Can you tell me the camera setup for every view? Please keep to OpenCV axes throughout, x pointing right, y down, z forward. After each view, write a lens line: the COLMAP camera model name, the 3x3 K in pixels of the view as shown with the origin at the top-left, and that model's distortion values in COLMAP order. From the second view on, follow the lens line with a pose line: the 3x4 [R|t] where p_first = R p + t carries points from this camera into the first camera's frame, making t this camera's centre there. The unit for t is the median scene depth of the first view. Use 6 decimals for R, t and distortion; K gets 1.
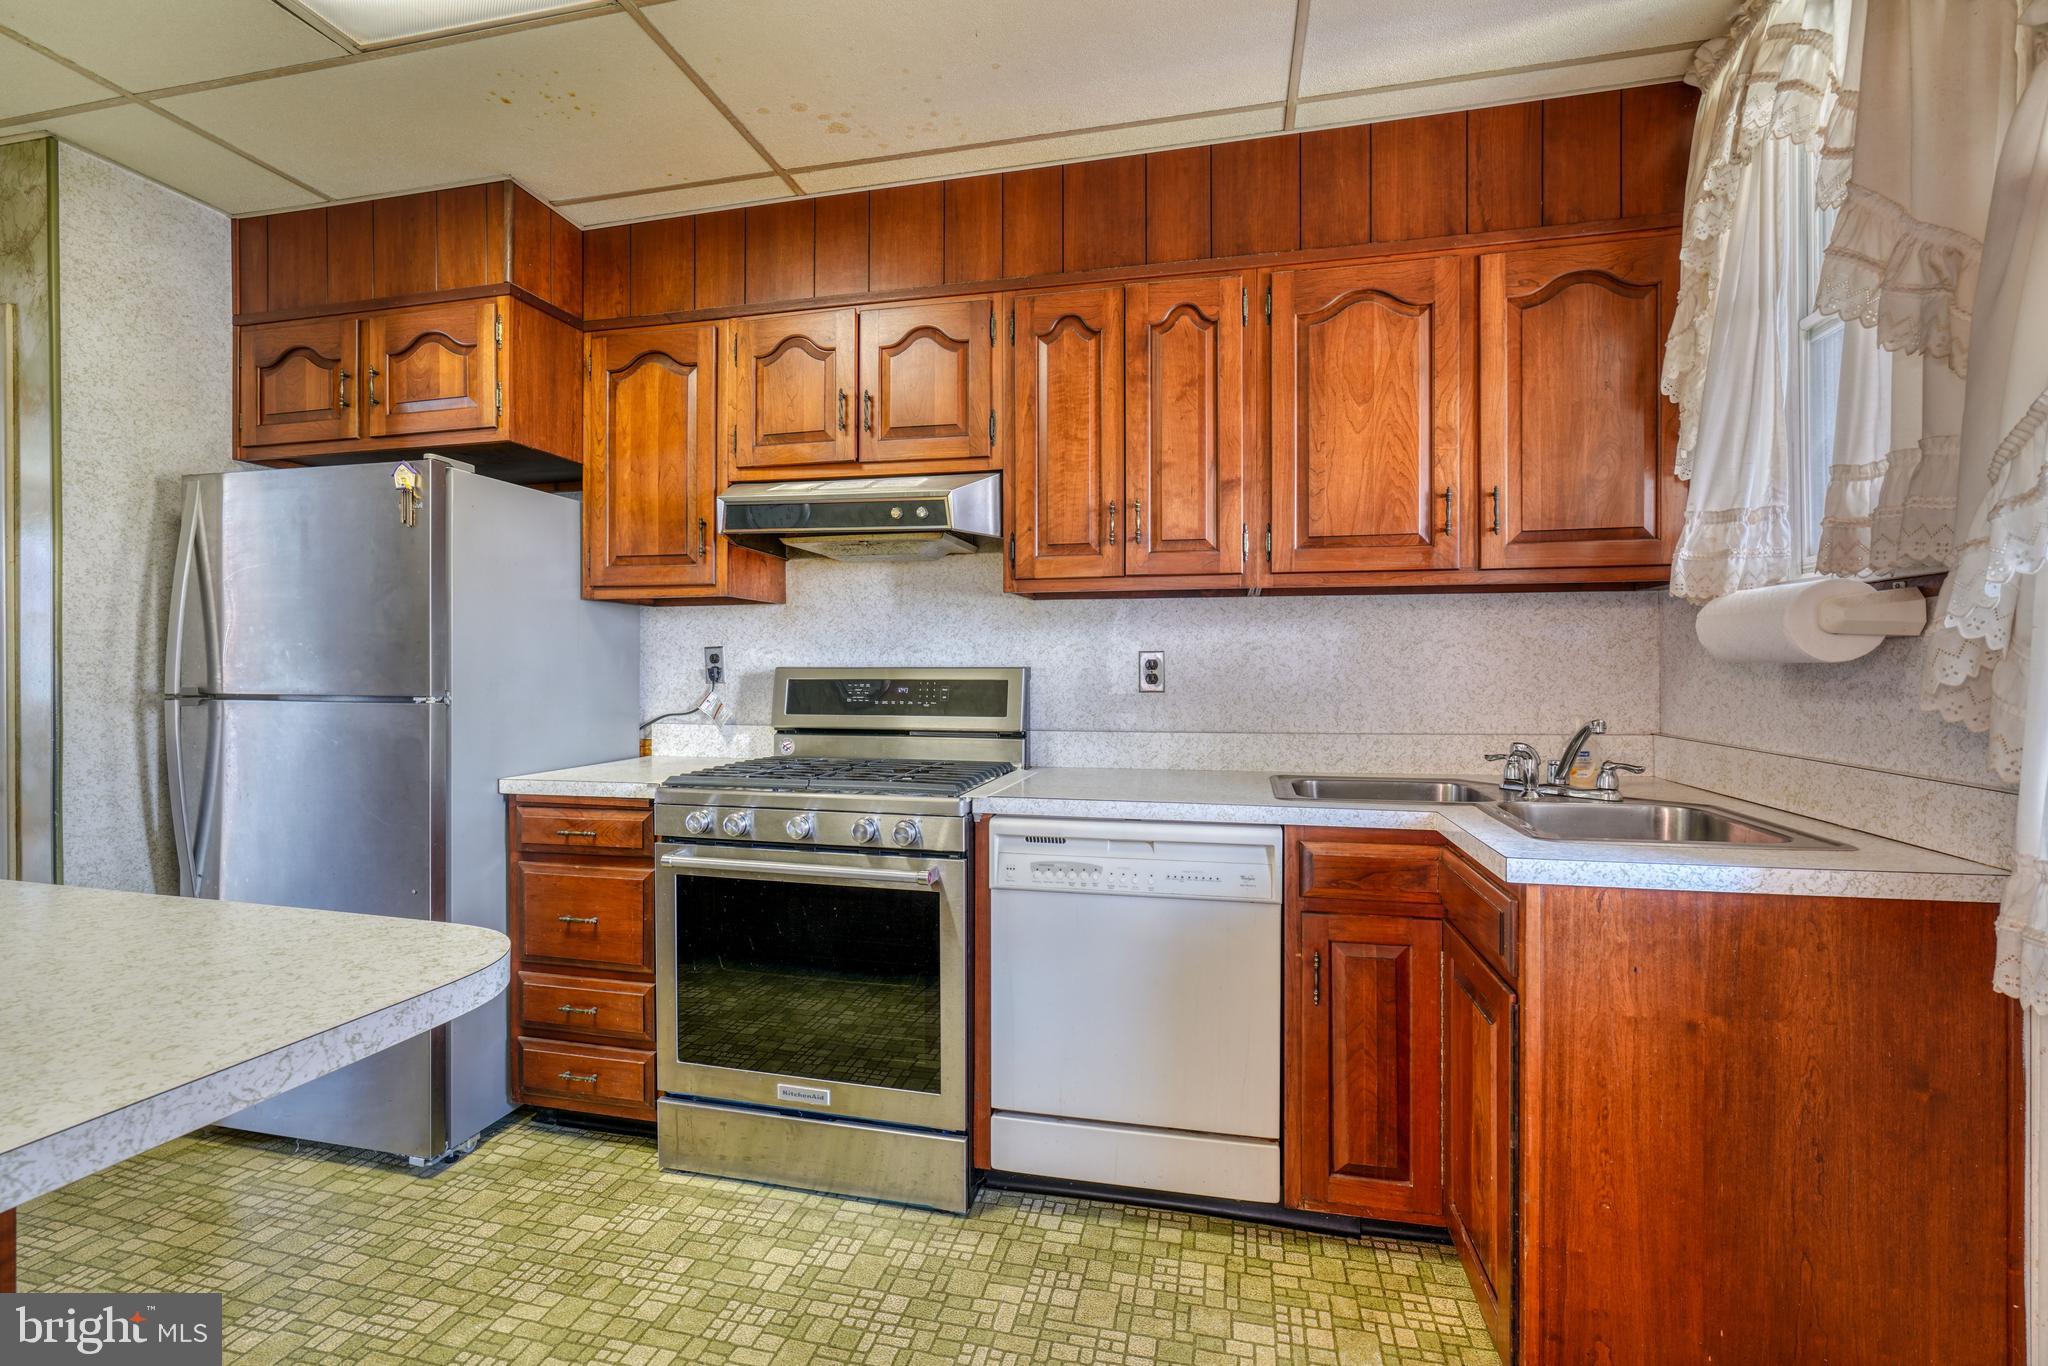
lens RADIAL K [[912.9, 0, 994.3], [0, 912.9, 678.7], [0, 0, 1]] dist [-0.004380, 0.000120]
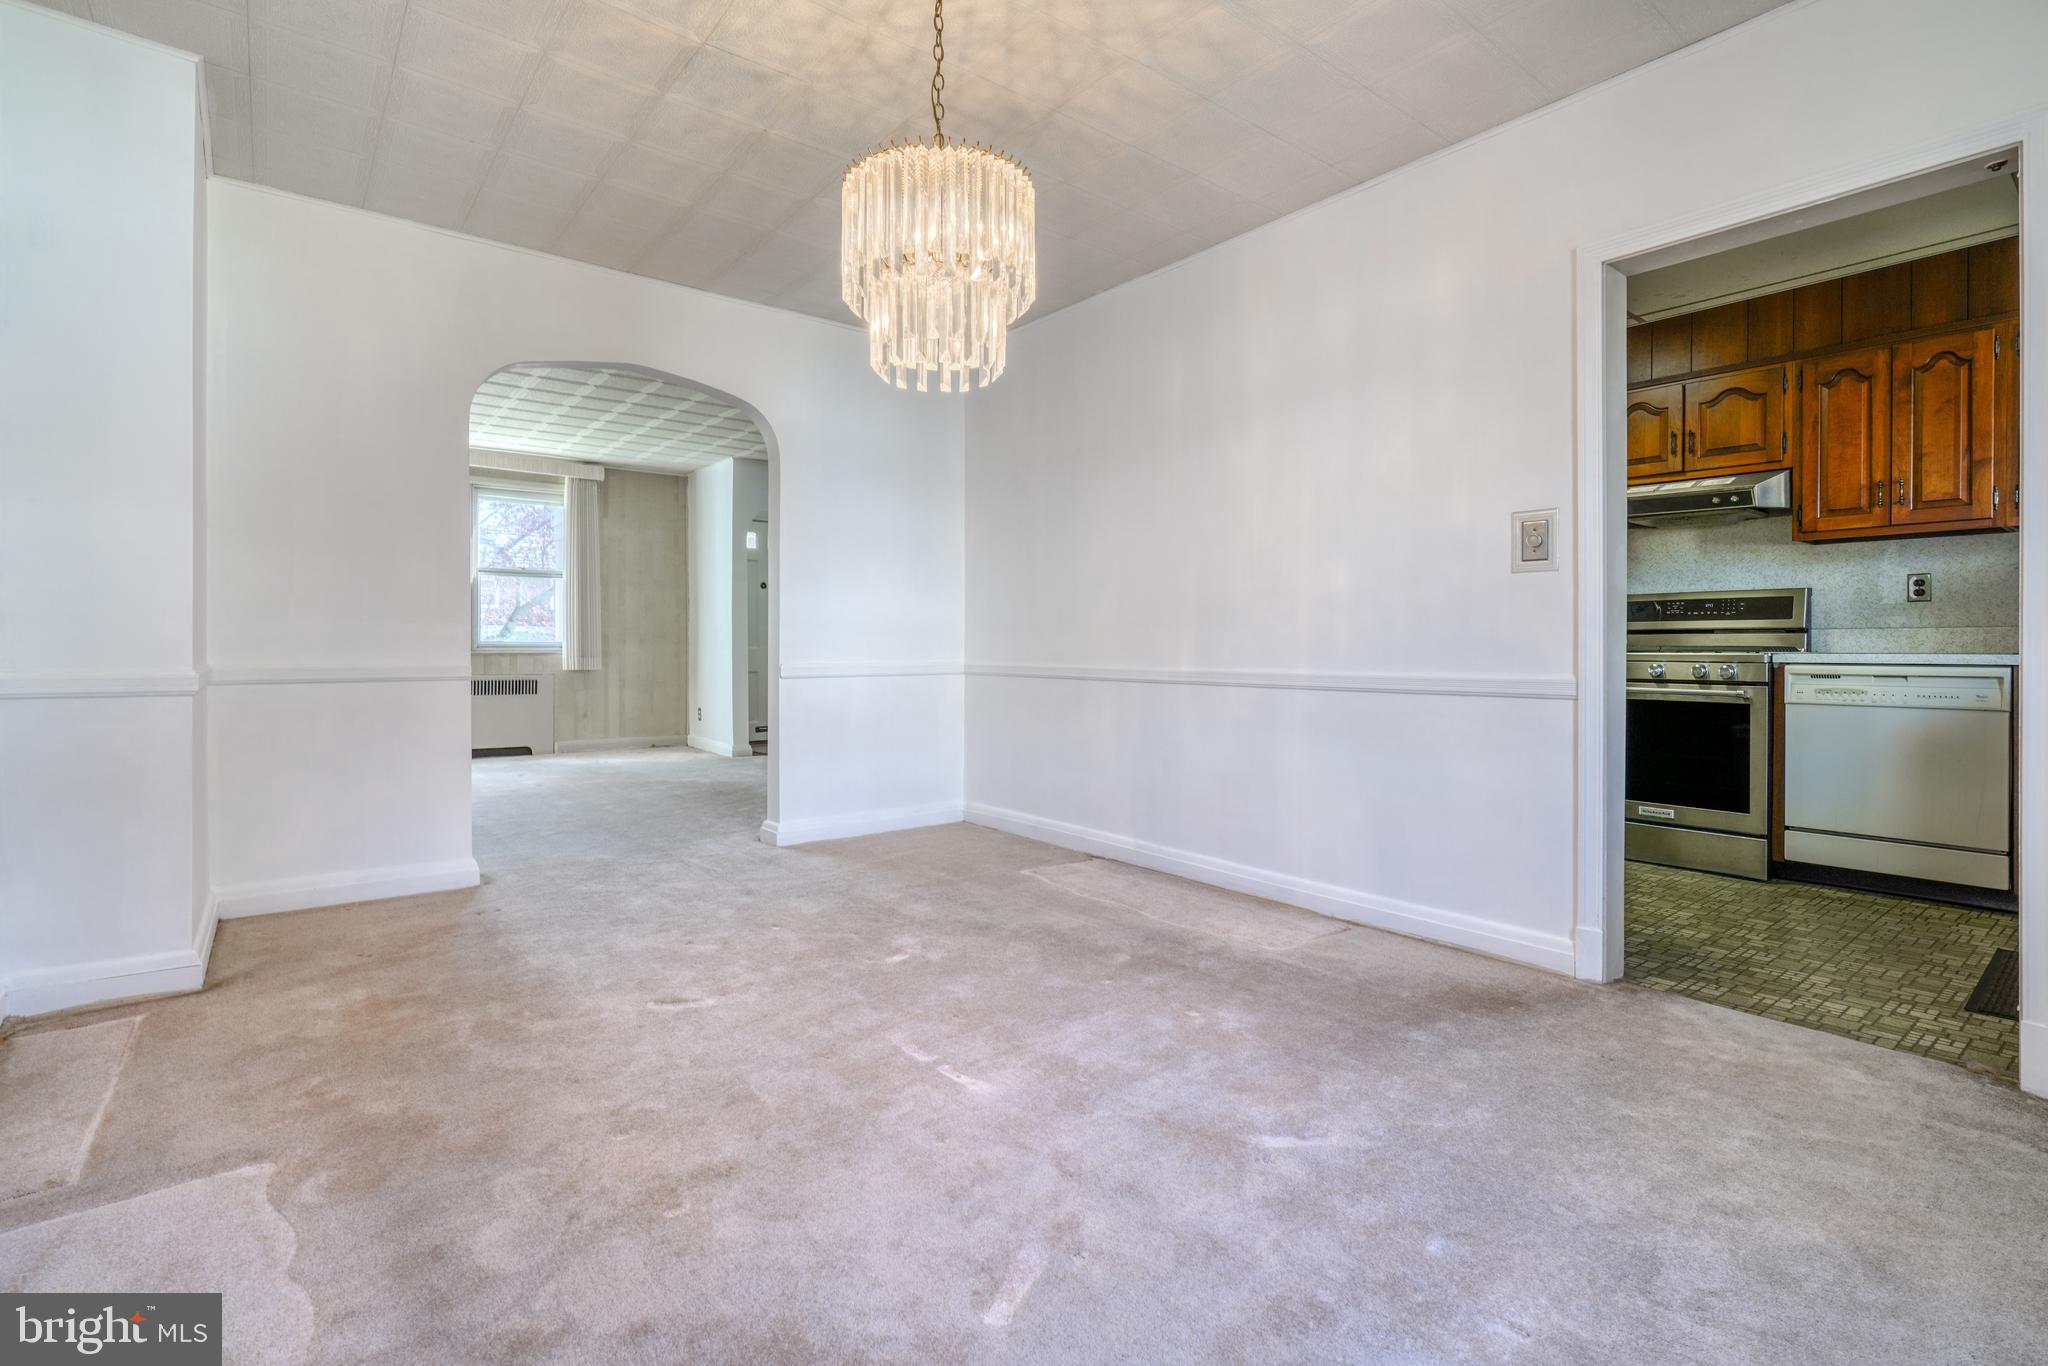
lens RADIAL K [[939.0, 0, 1027.8], [0, 939.0, 653.2], [0, 0, 1]] dist [0.000210, 0.005250]
pose [[0.802347, 0.005155, -0.596836, -0.085533], [-0.006910, 0.999976, -0.000652, 0.125550], [0.596818, 0.004647, 0.802363, -1.251859]]
